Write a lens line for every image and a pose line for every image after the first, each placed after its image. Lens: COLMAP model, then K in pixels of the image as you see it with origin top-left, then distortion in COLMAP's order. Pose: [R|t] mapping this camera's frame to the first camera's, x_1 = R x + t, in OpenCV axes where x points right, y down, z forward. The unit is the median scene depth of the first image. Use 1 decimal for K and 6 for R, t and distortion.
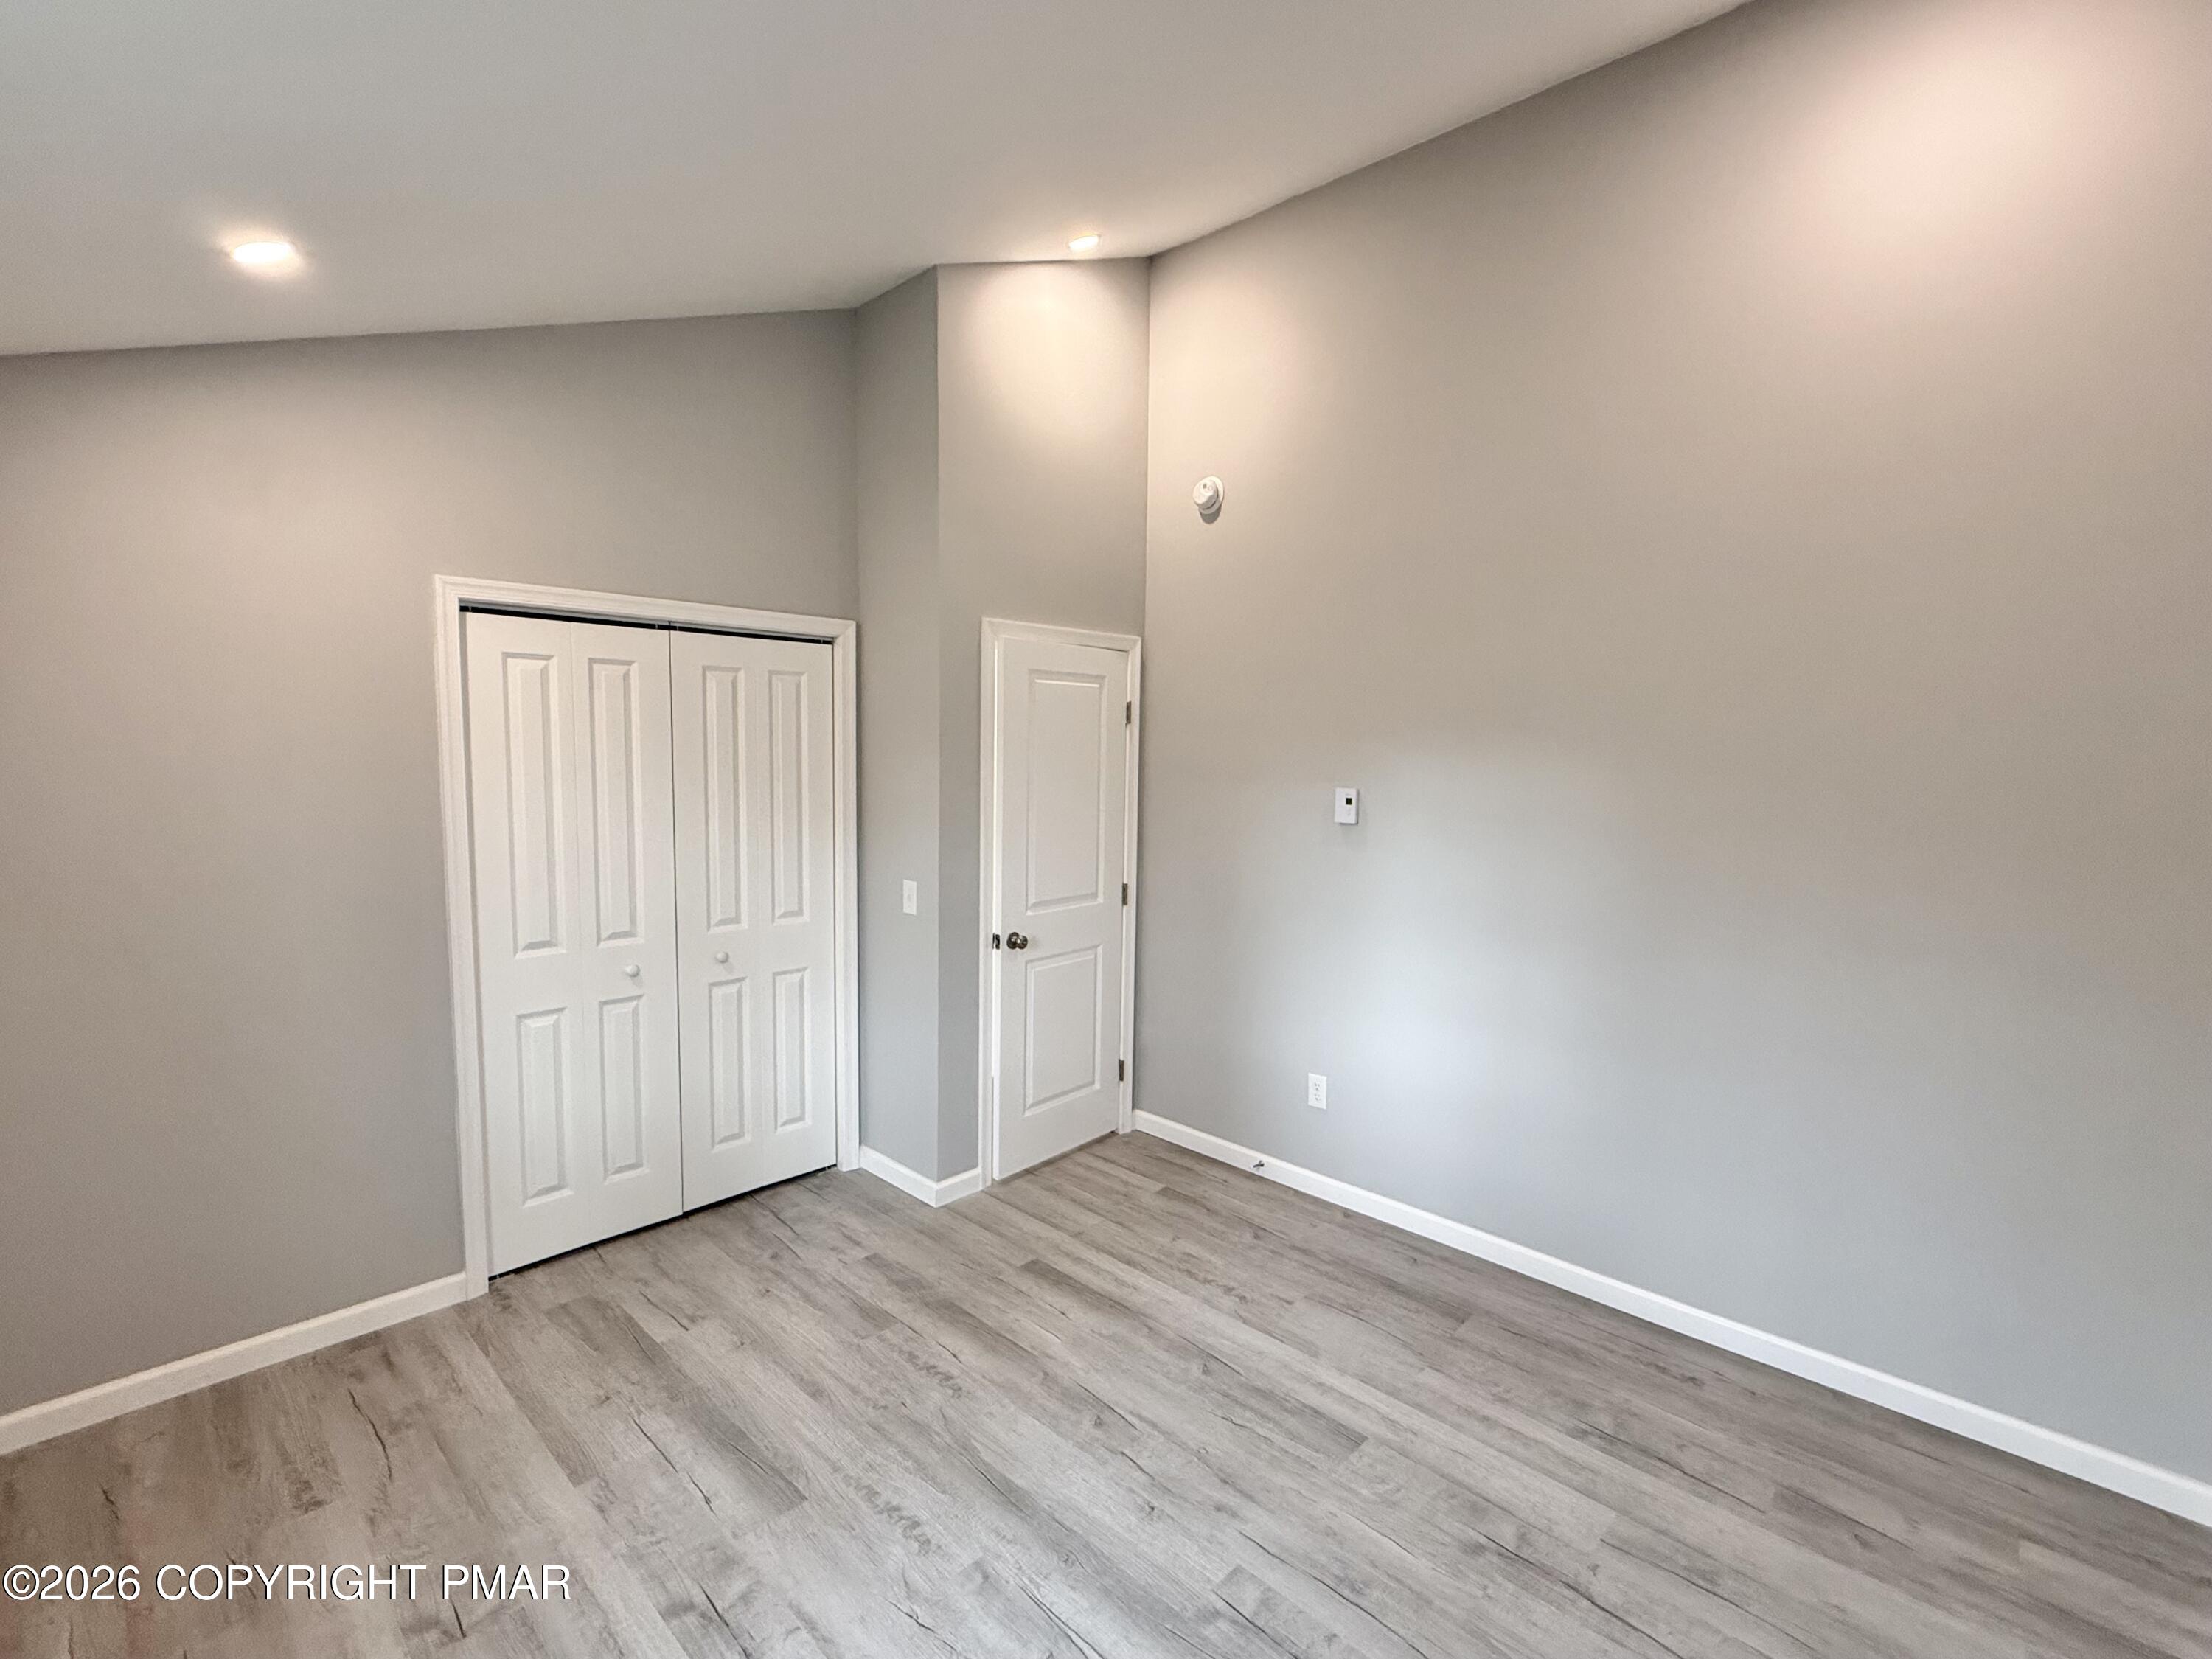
lens RADIAL K [[1018.7, 0, 1113.2], [0, 1018.7, 838.0], [0, 0, 1]] dist [0.013280, -0.000832]
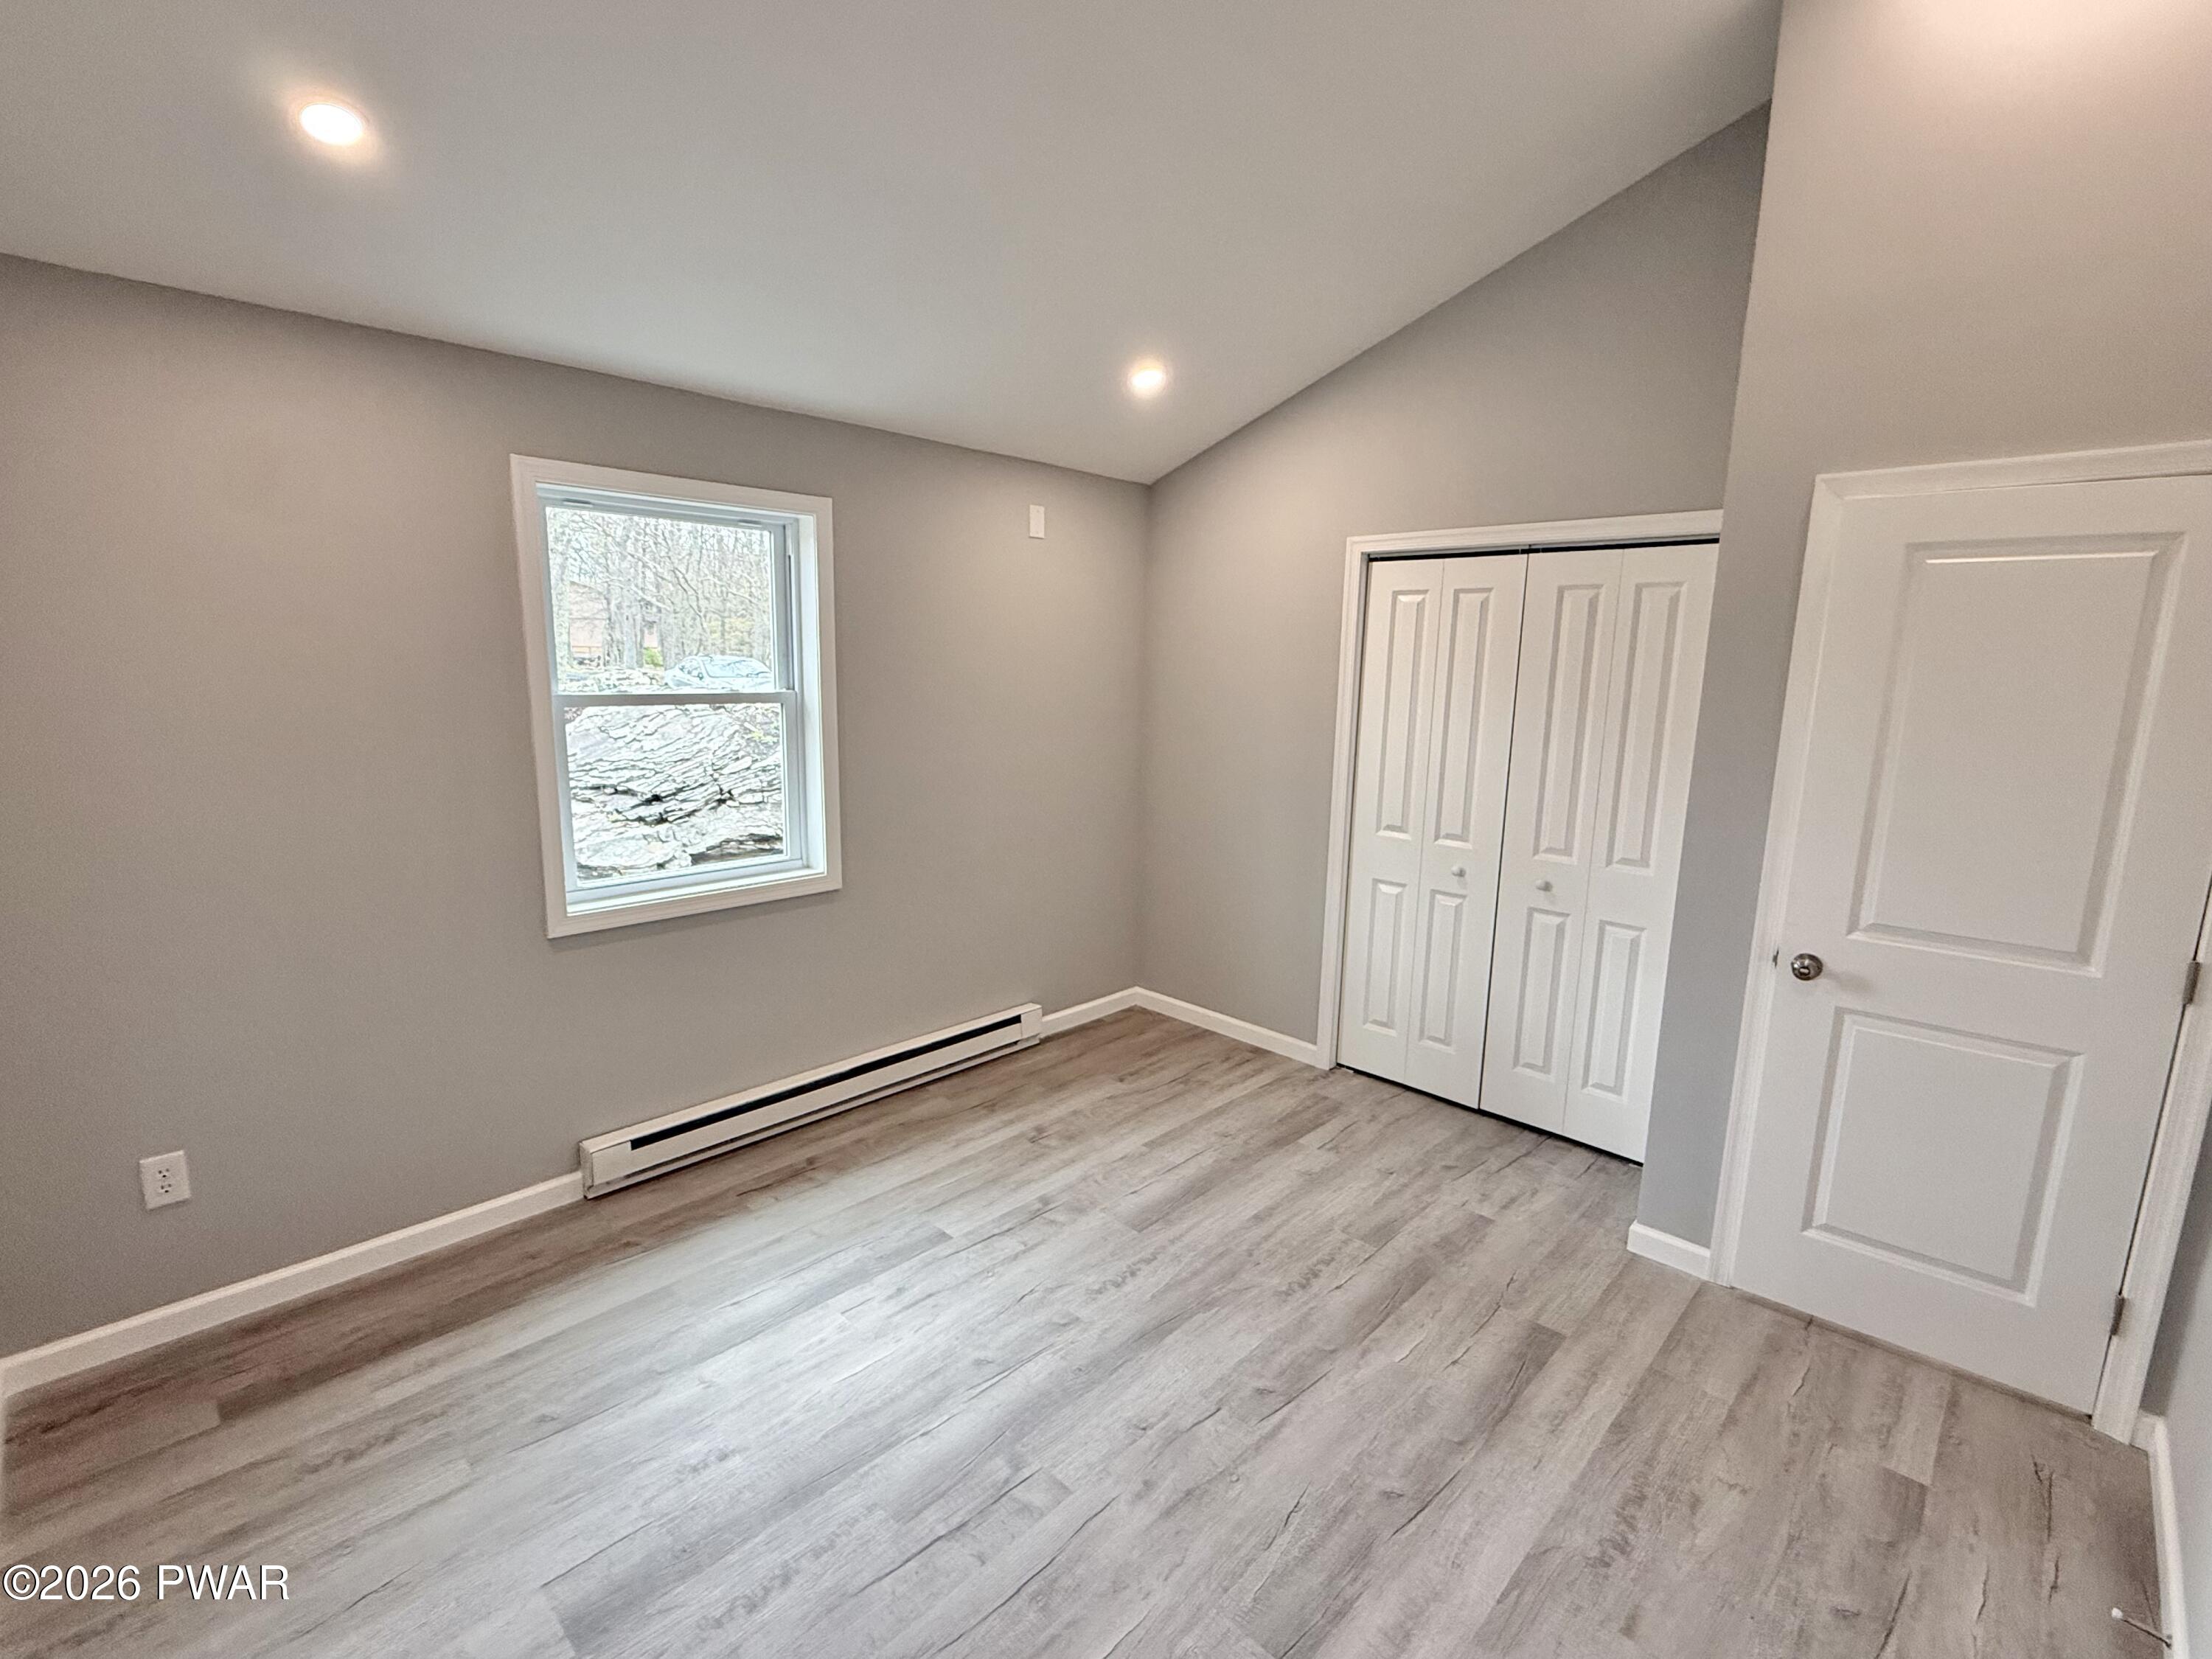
lens RADIAL K [[1018.7, 0, 1102.1], [0, 1018.7, 832.4], [0, 0, 1]] dist [0.013280, -0.000832]
pose [[-0.005174, 0.158476, -0.987349, 0.694598], [-0.112864, 0.980961, 0.158042, -0.048000], [0.993597, 0.112254, 0.012811, 0.663052]]
